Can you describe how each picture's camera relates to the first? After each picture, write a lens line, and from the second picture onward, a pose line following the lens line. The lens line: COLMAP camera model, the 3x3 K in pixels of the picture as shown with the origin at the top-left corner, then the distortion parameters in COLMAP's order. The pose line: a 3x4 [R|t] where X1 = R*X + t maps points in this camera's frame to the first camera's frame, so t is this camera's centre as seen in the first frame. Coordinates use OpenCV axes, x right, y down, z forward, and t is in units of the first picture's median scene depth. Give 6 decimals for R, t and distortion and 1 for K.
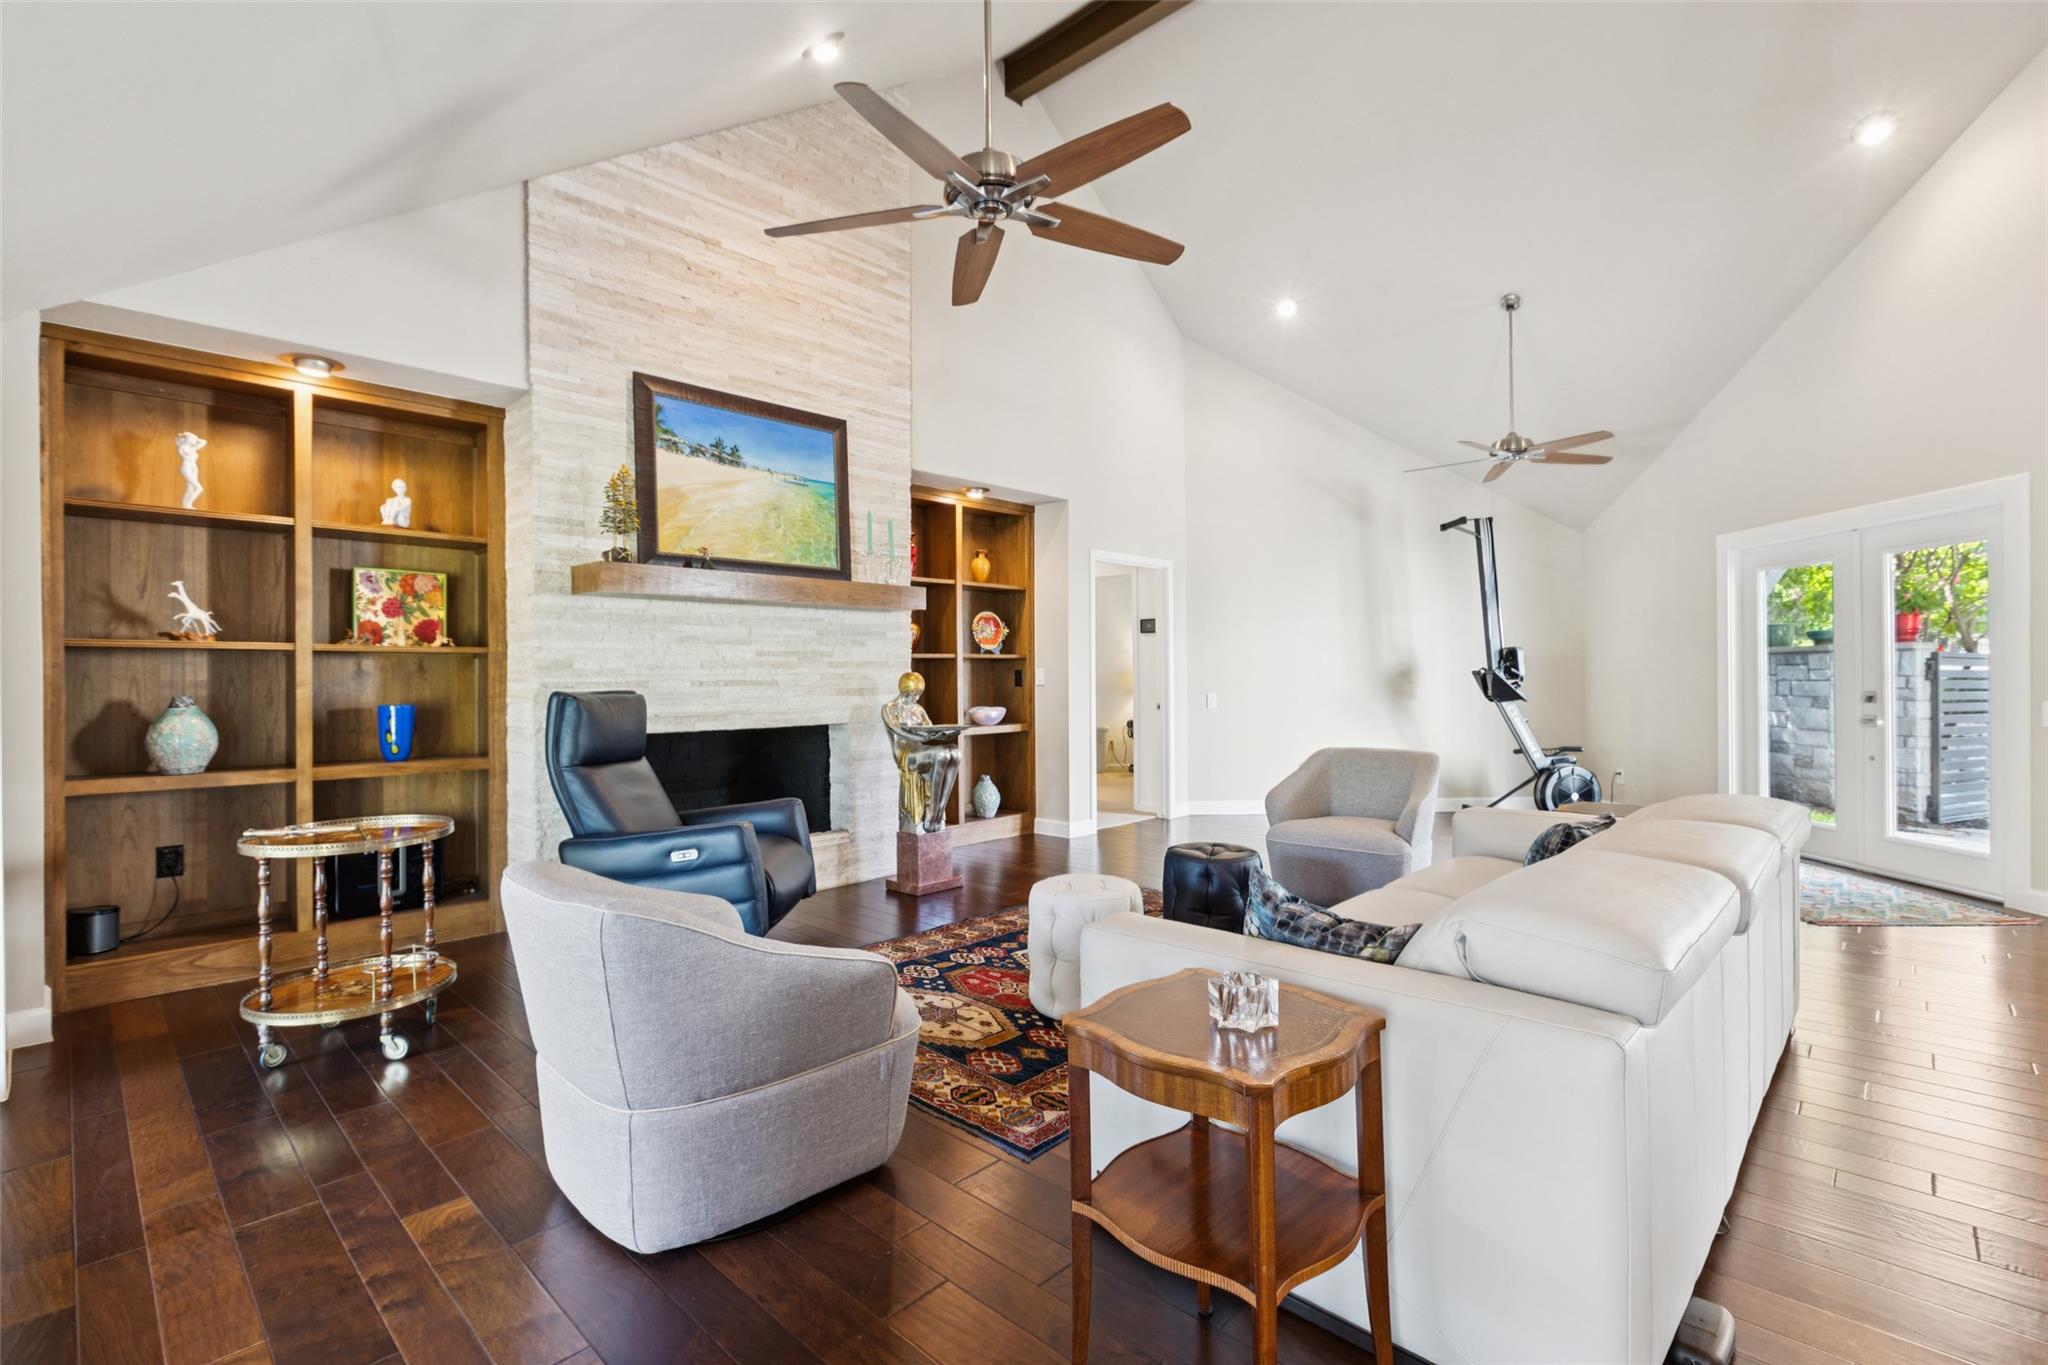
lens RADIAL K [[915.7, 0, 1031.0], [0, 915.7, 678.3], [0, 0, 1]] dist [0.002169, 0.000522]
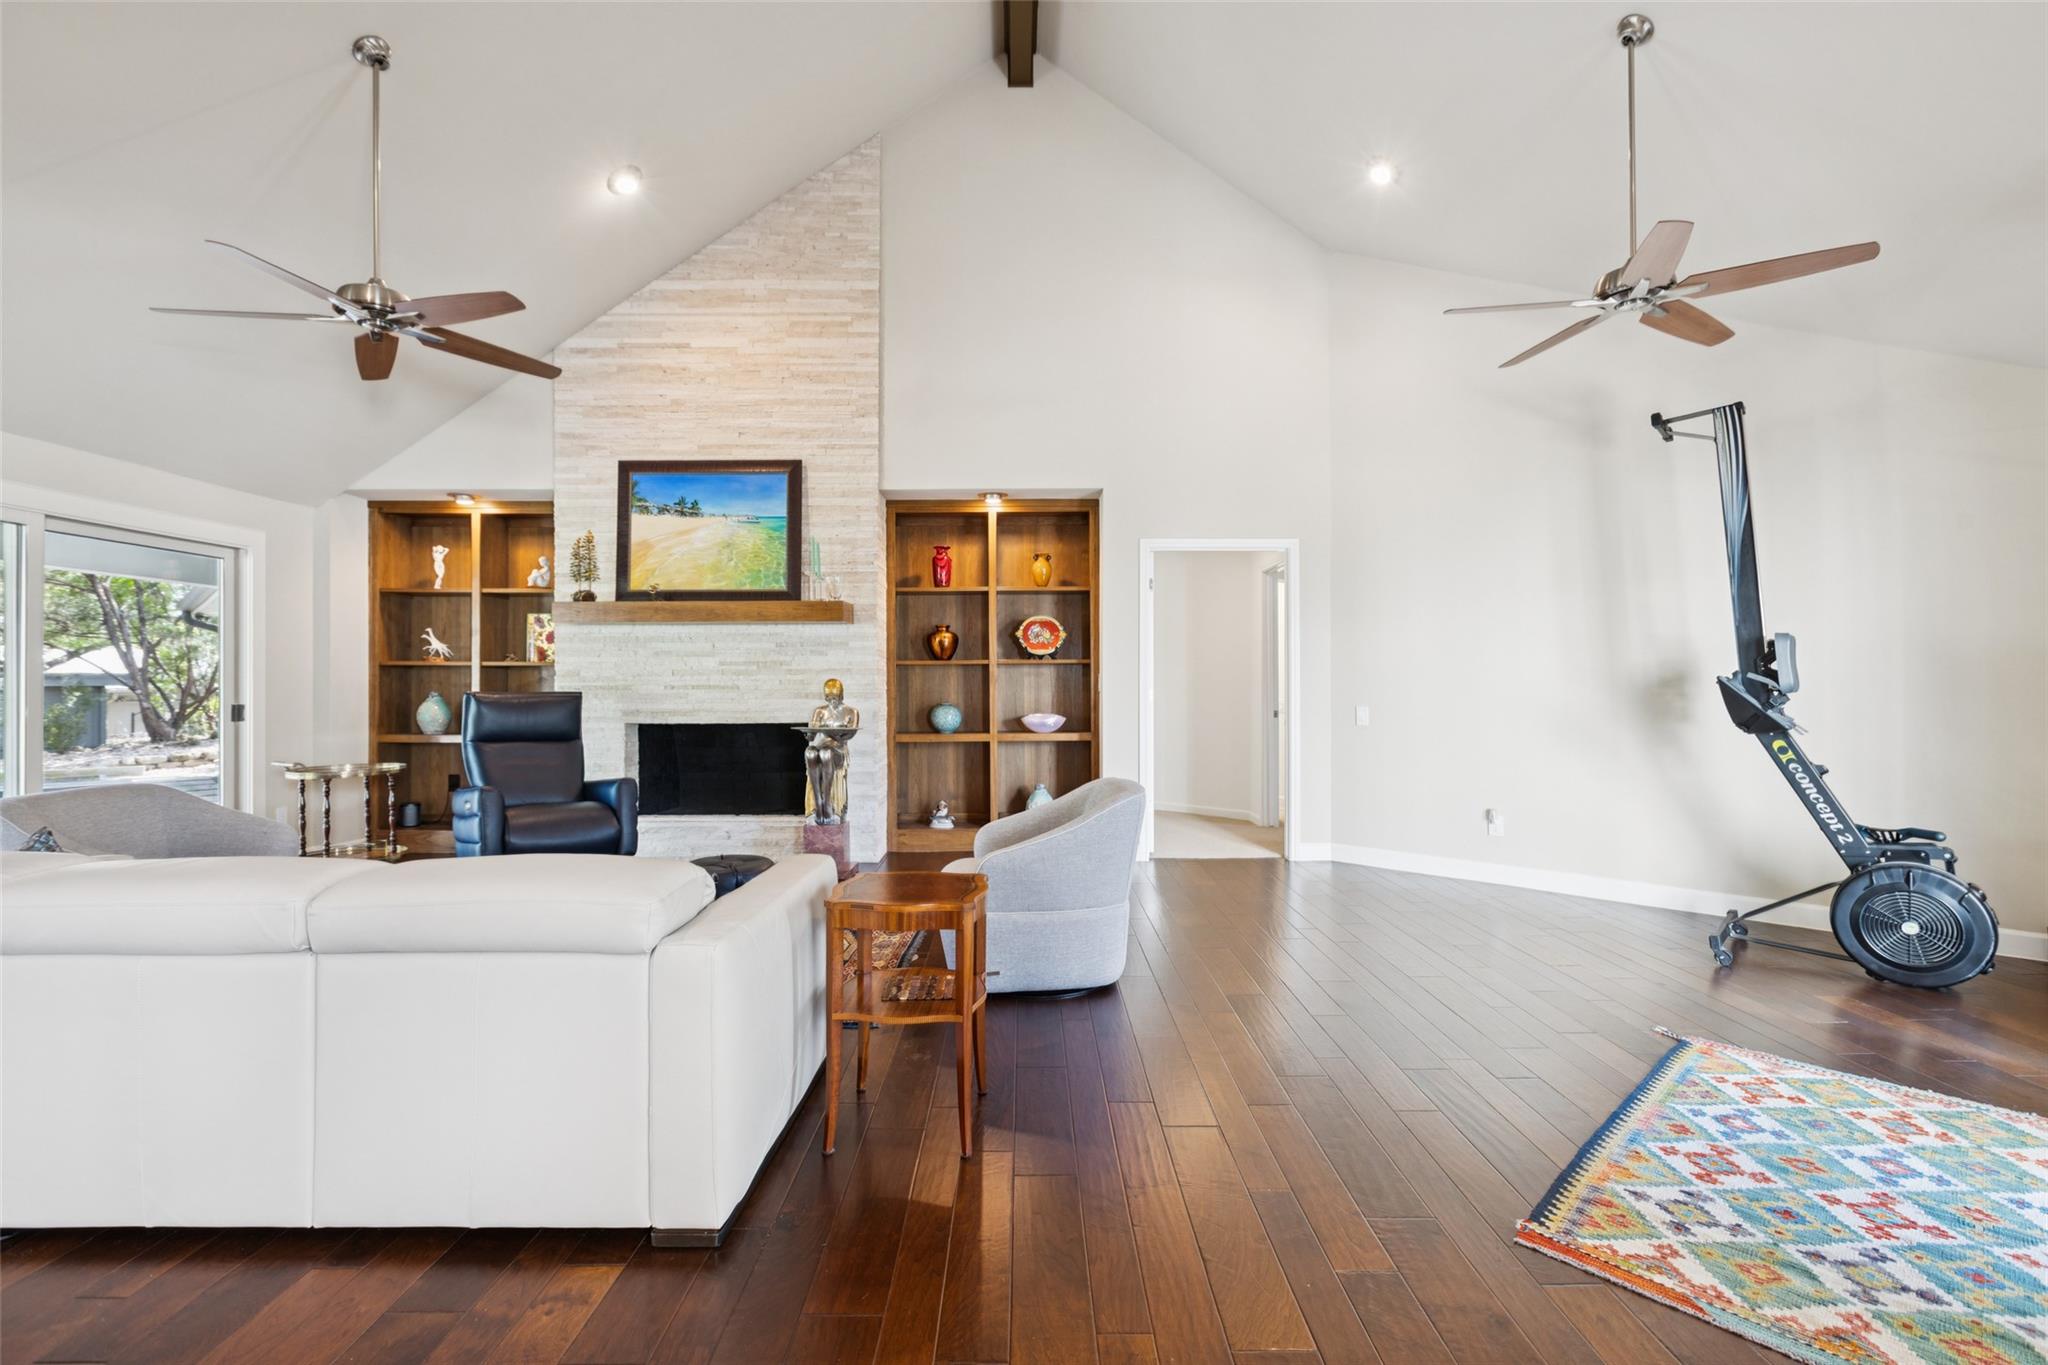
lens RADIAL K [[915.7, 0, 1031.0], [0, 915.7, 678.3], [0, 0, 1]] dist [0.002169, 0.000522]
pose [[0.693510, 0.002775, -0.720442, 0.900268], [-0.004557, 0.999989, -0.000534, -0.008301], [0.720433, 0.003653, 0.693515, 0.446052]]
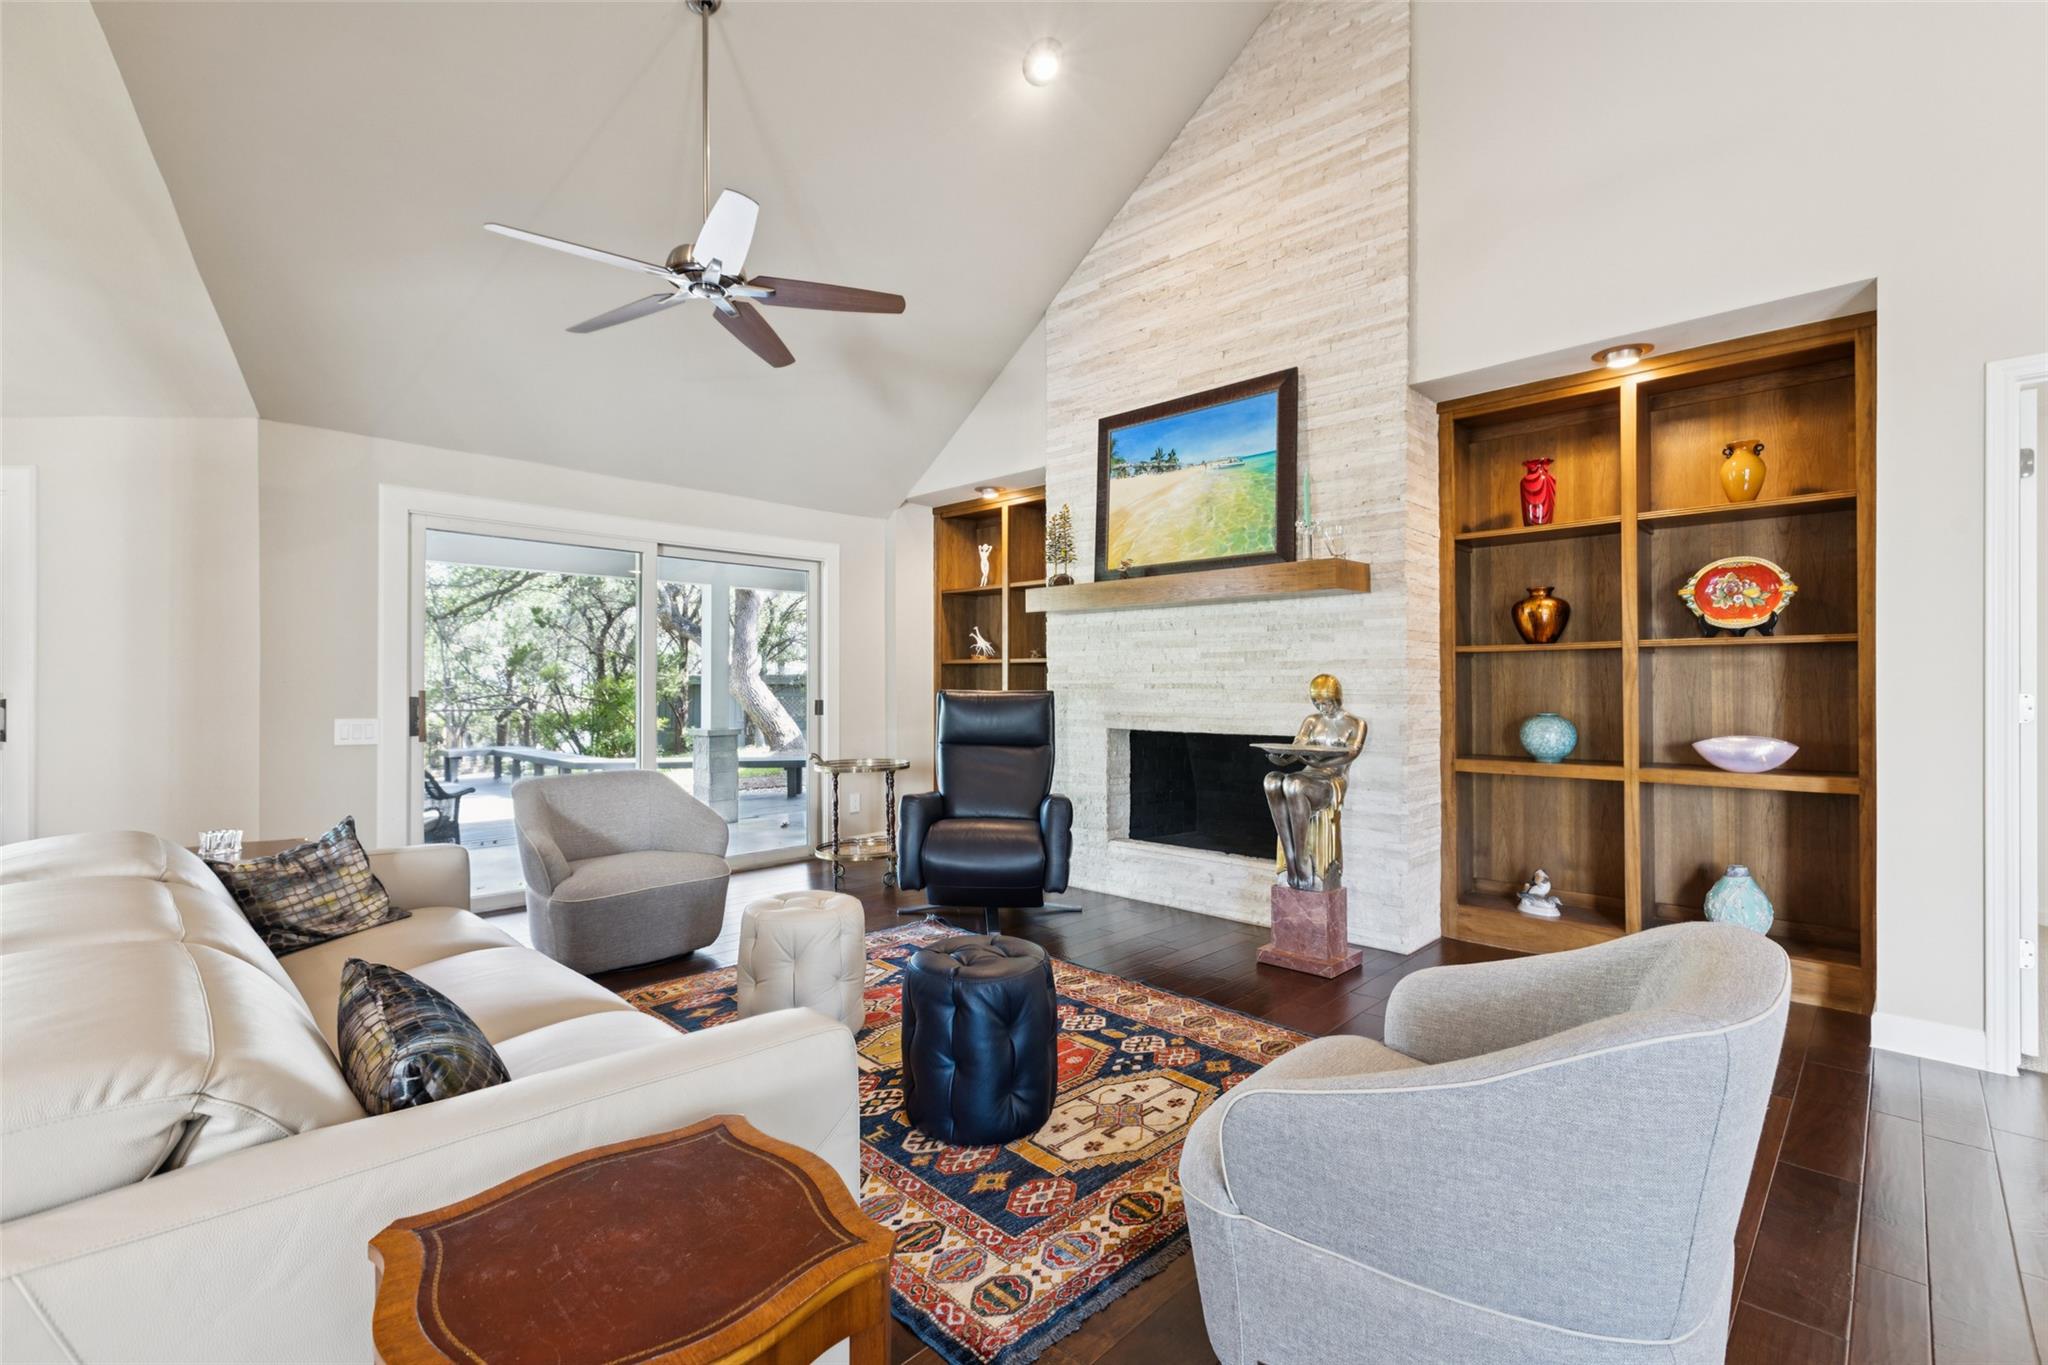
lens RADIAL K [[915.7, 0, 1031.0], [0, 915.7, 678.3], [0, 0, 1]] dist [0.002169, 0.000522]
pose [[-0.002203, 0.002765, -0.999994, 0.672841], [-0.000510, 0.999996, 0.002766, -0.005623], [0.999997, 0.000516, -0.002202, 0.830524]]
